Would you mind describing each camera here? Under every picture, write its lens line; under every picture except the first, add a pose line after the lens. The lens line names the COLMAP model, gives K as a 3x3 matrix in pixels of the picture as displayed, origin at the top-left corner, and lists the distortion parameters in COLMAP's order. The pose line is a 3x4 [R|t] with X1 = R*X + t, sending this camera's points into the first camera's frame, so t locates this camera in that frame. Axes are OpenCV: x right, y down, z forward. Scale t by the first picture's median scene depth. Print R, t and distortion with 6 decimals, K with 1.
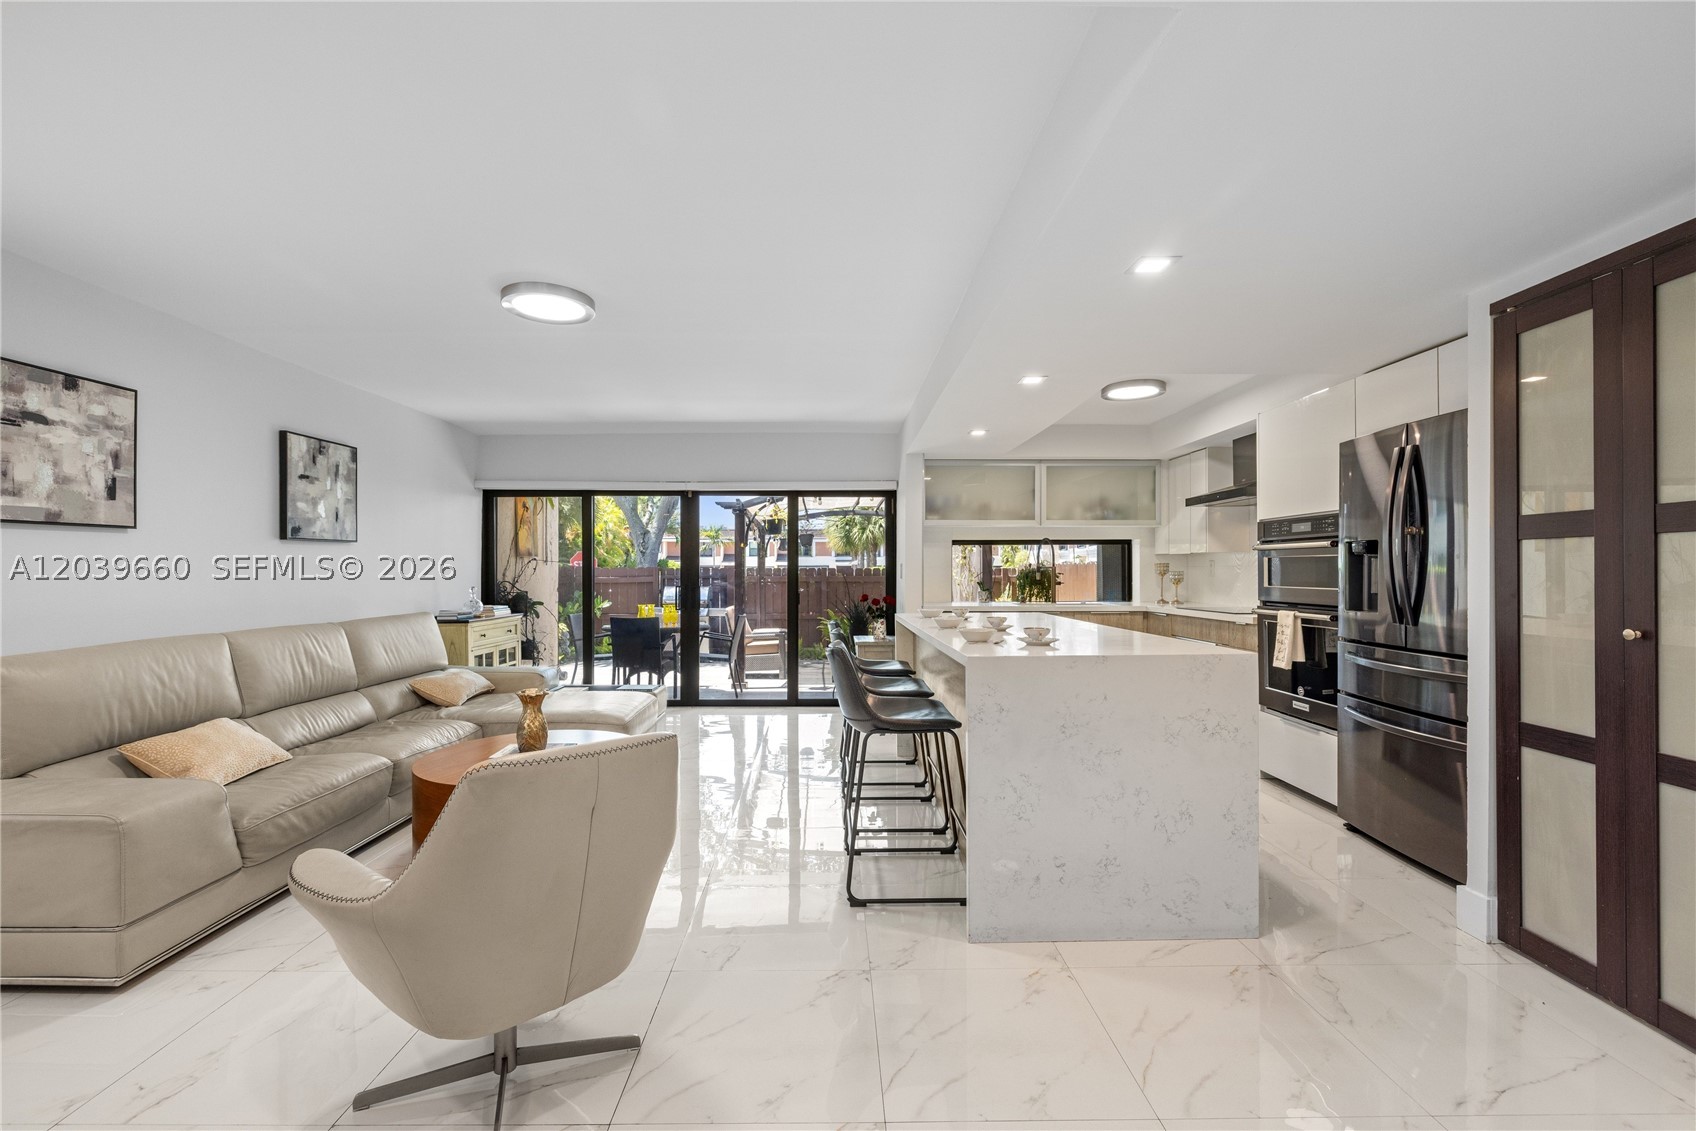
lens RADIAL K [[718.3, 0, 836.0], [0, 718.3, 574.1], [0, 0, 1]] dist [-0.000519, 0.000044]
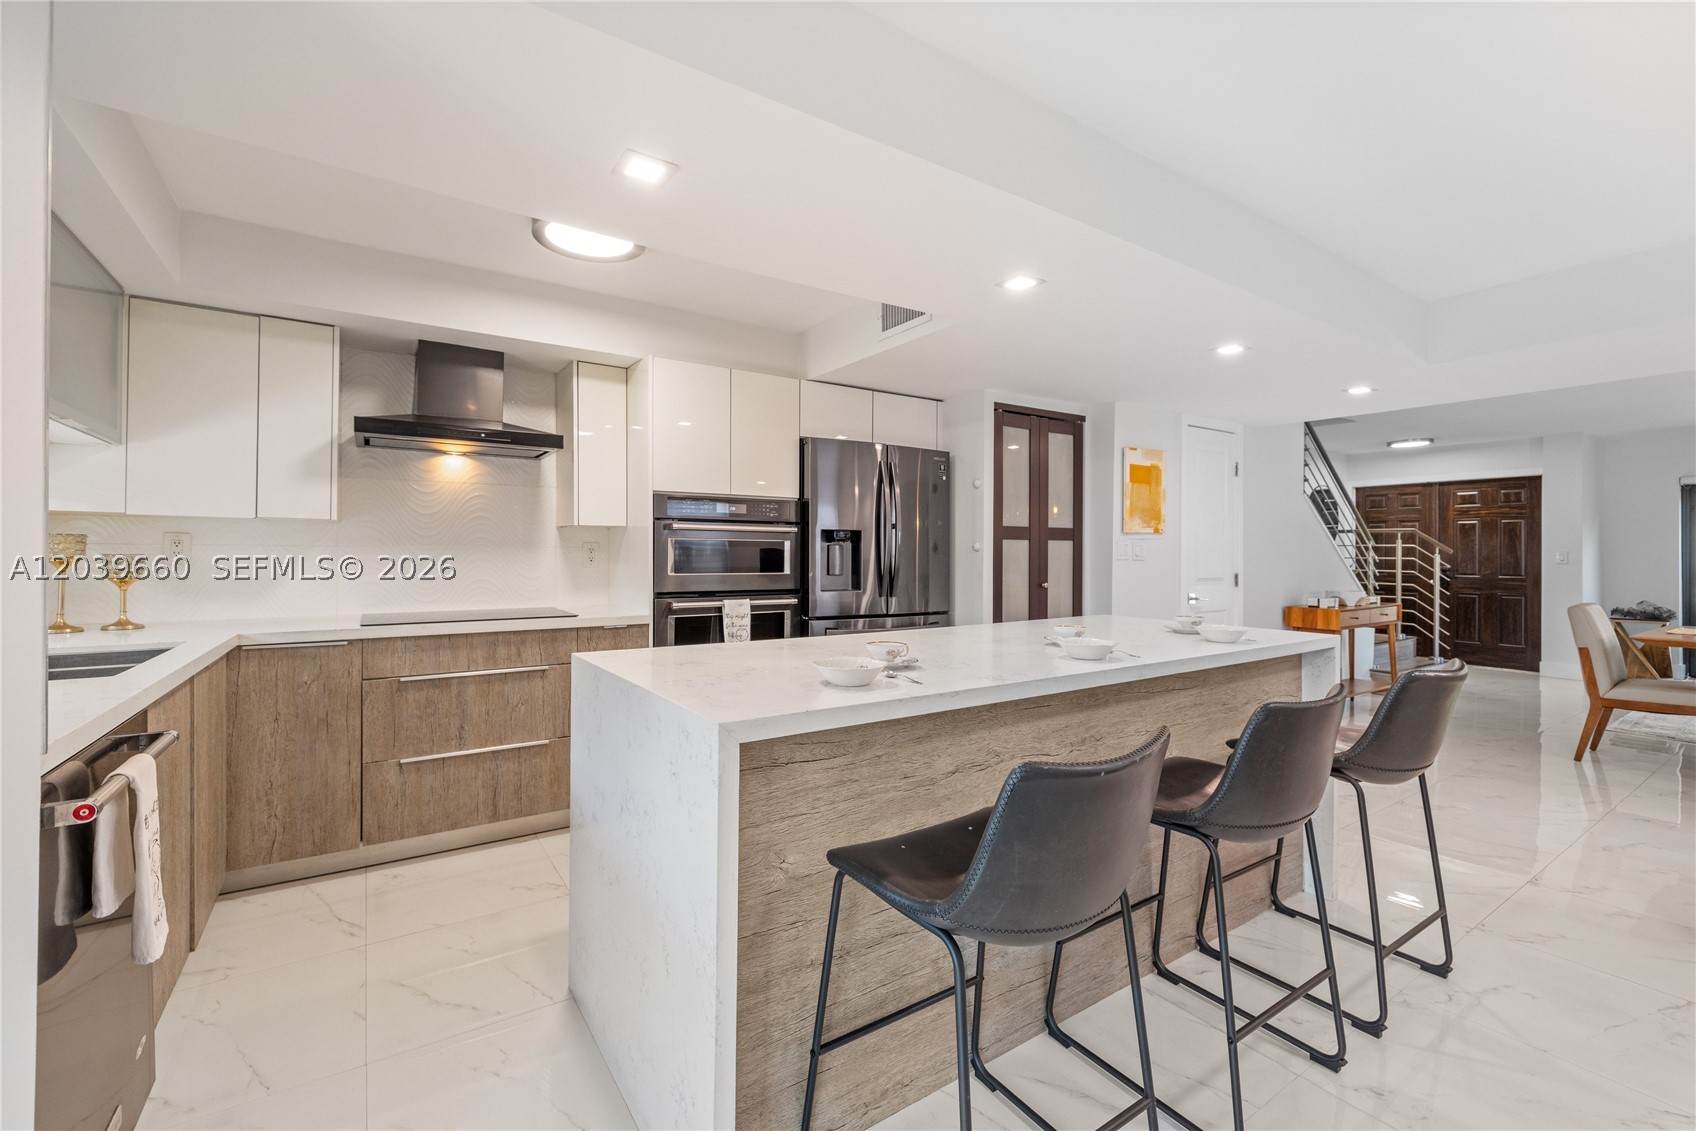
lens RADIAL K [[709.8, 0, 836.2], [0, 709.8, 557.6], [0, 0, 1]] dist [-0.001246, 0.000158]
pose [[-0.545079, 0.000047, 0.838385, -0.172074], [0.001303, 0.999999, 0.000791, -0.001887], [-0.838384, 0.001524, -0.545078, 1.256738]]
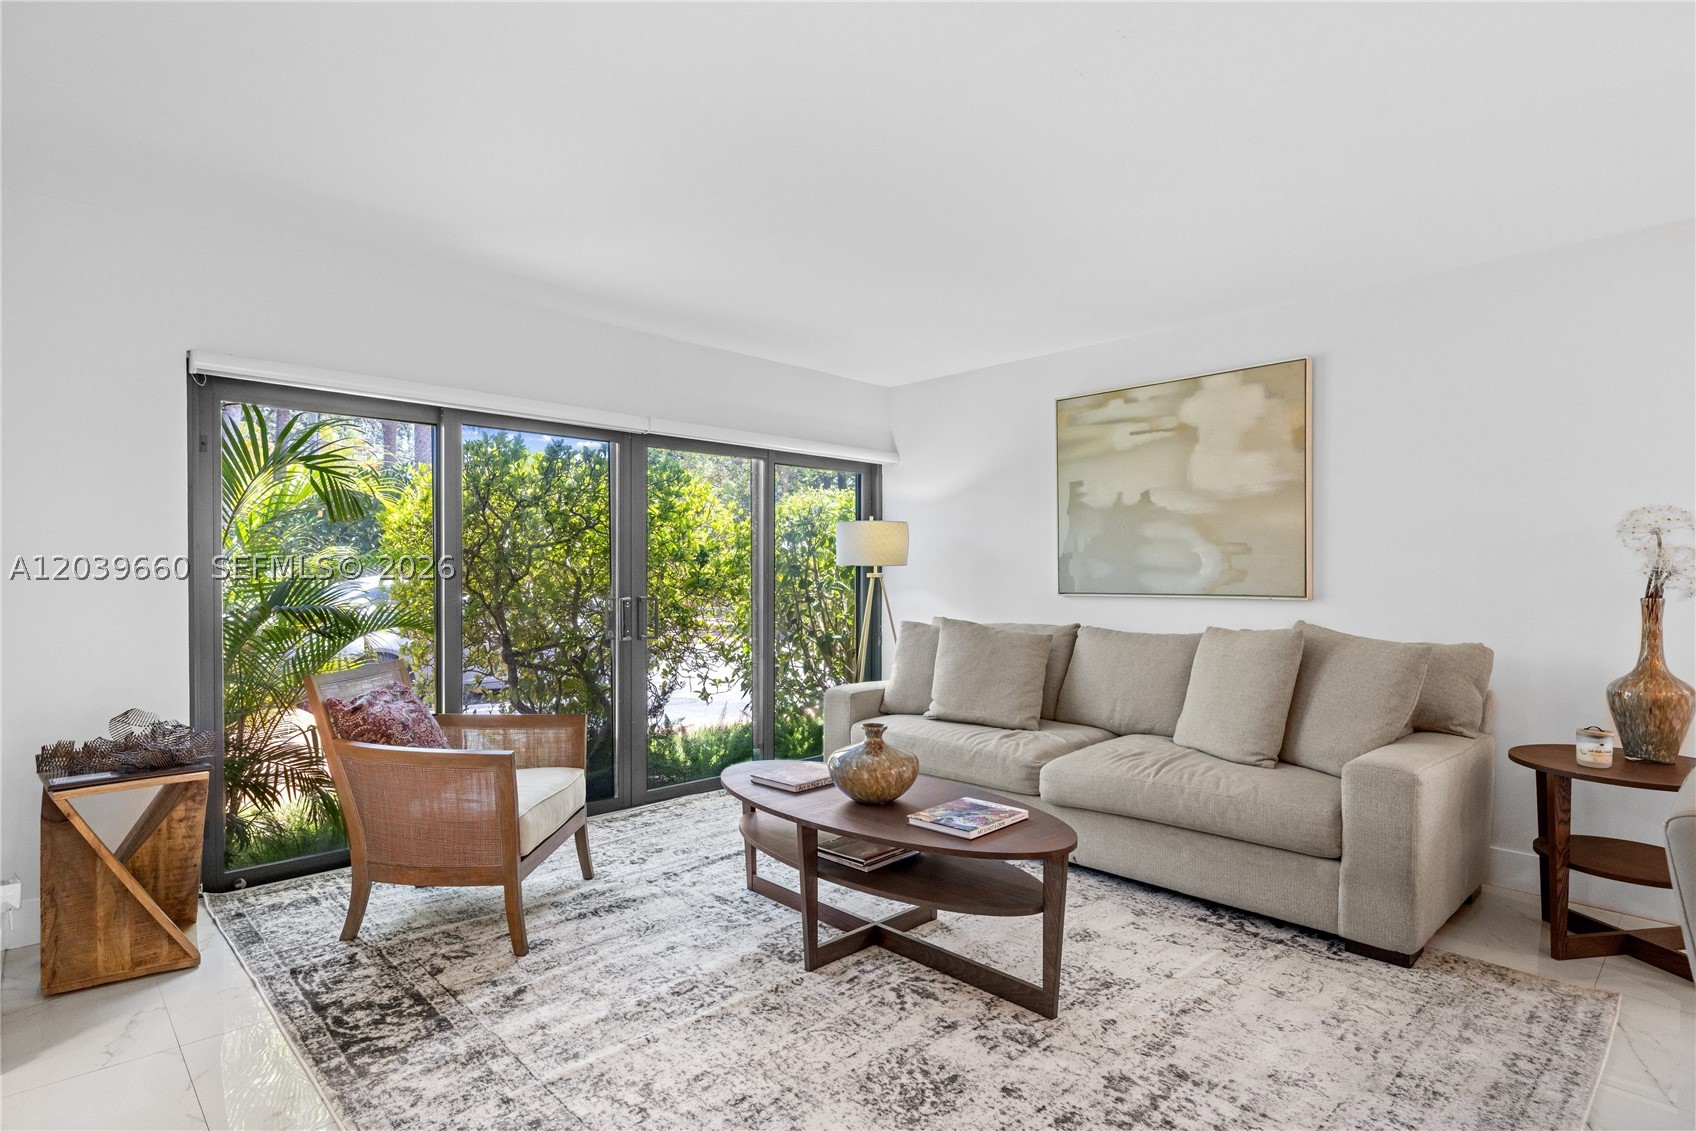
lens RADIAL K [[870.1, 0, 836.8], [0, 870.1, 585.8], [0, 0, 1]] dist [-0.000866, -0.000019]
pose [[-0.731305, 0.009557, -0.681984, 0.250112], [-0.002760, 0.999852, 0.016971, -0.002197], [0.682045, 0.014294, -0.731171, -0.419079]]
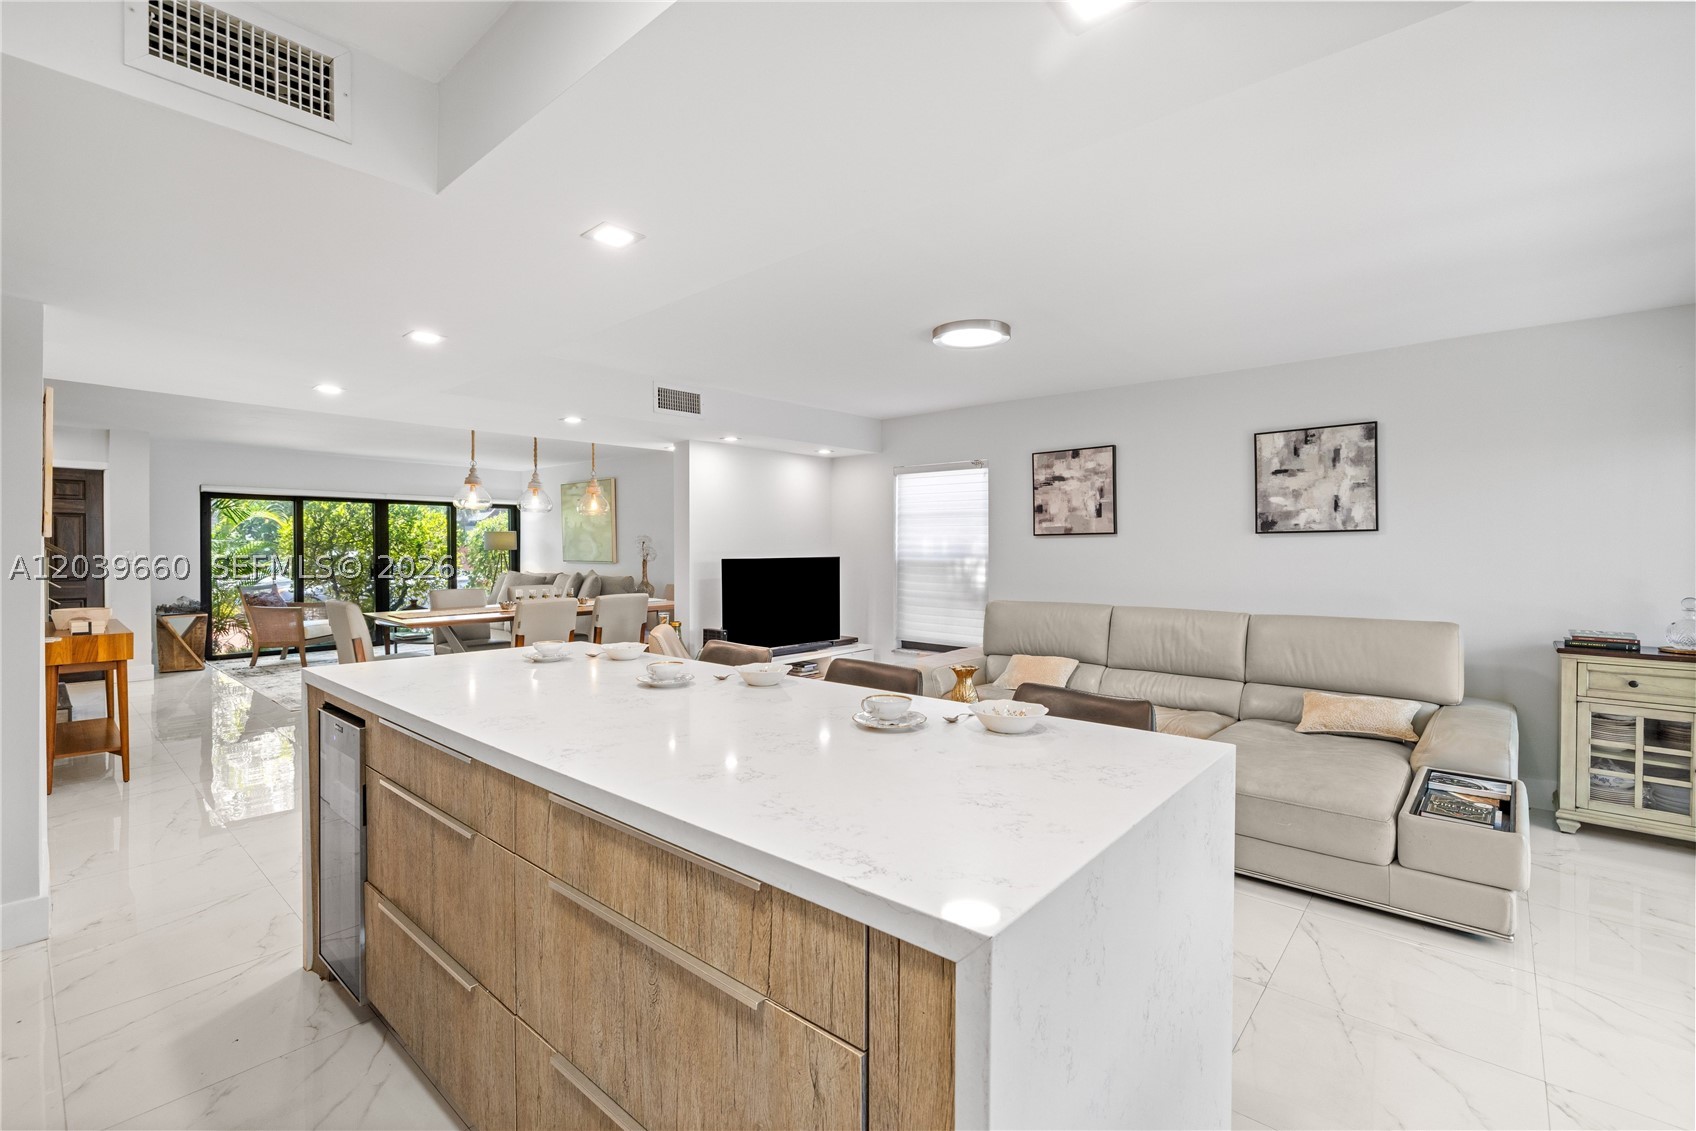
lens RADIAL K [[735.6, 0, 828.7], [0, 735.6, 554.7], [0, 0, 1]] dist [-0.009314, 0.000247]
pose [[-0.669559, 0.010541, -0.742685, 0.475460], [-0.000937, 0.999887, 0.015036, -0.031921], [0.742759, 0.010763, -0.669473, 1.229387]]
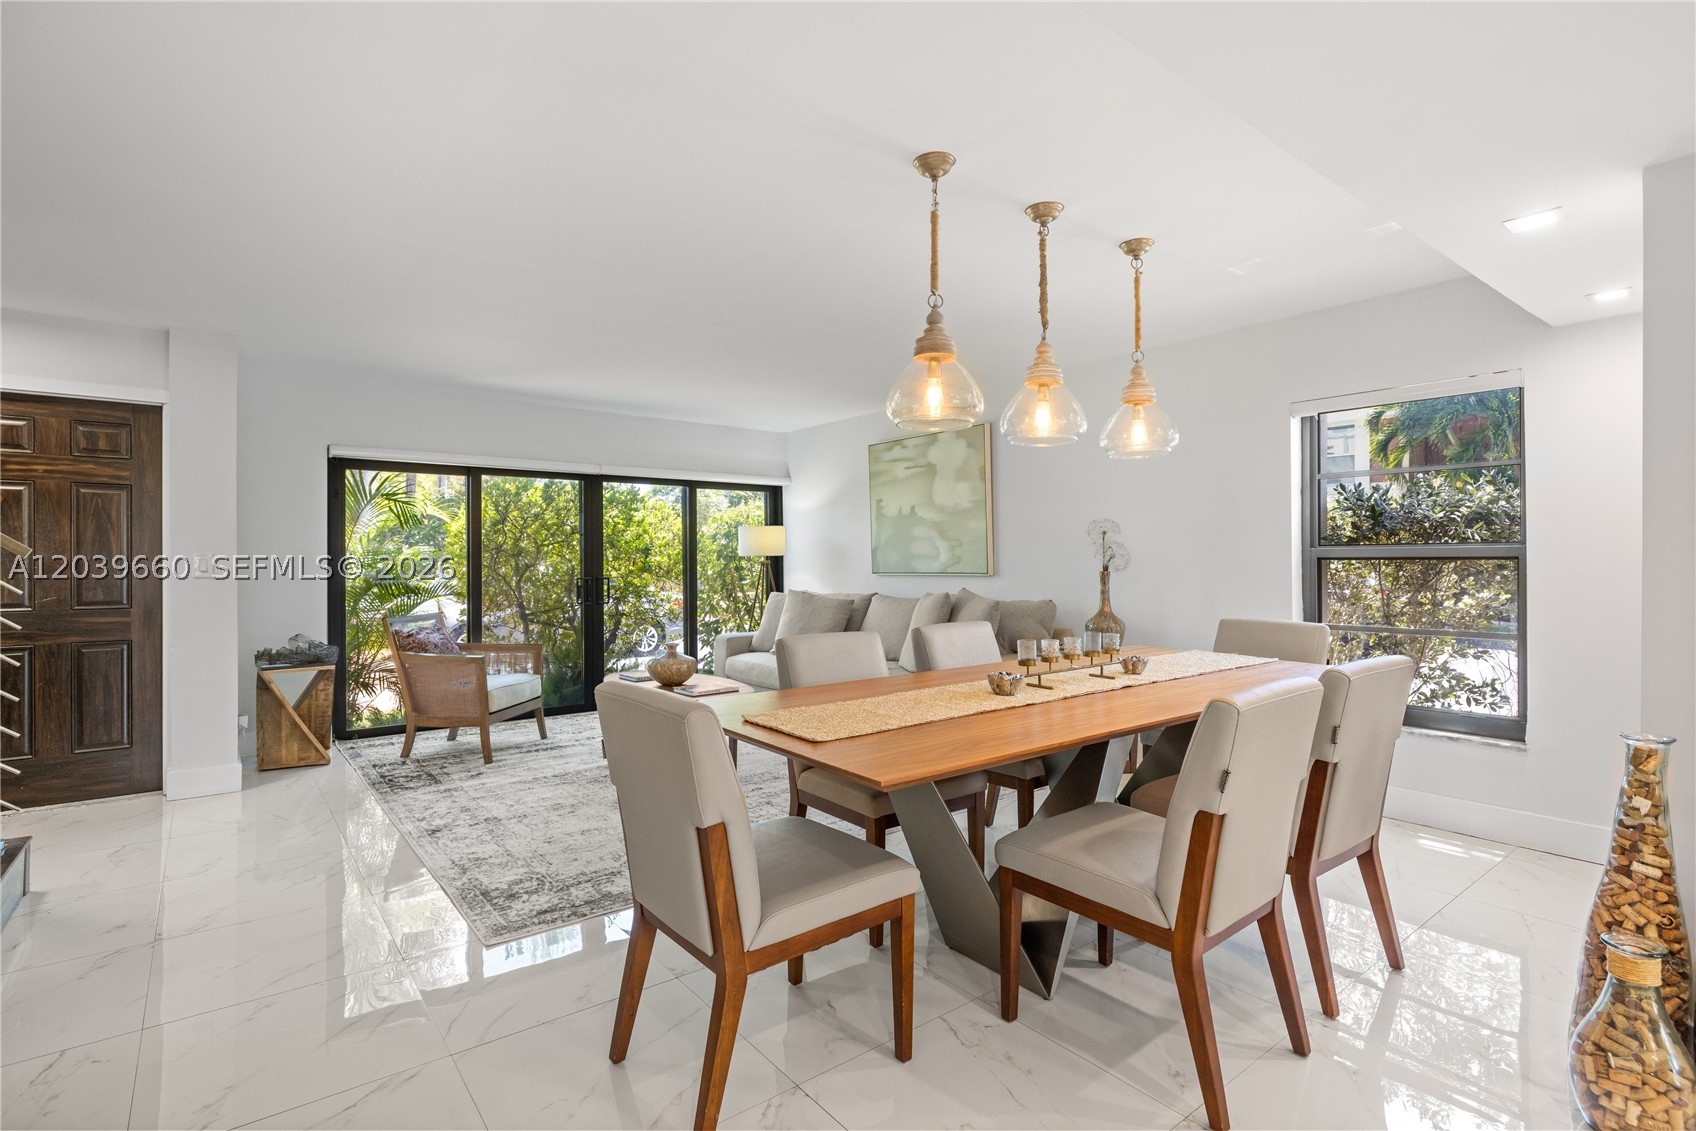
lens RADIAL K [[811.1, 0, 832.2], [0, 811.1, 556.3], [0, 0, 1]] dist [-0.002208, -0.000490]
pose [[-0.797293, 0.002915, -0.603585, 0.286975], [0.006147, 0.999976, -0.003291, -0.002202], [0.603561, -0.006335, -0.797292, 0.174411]]
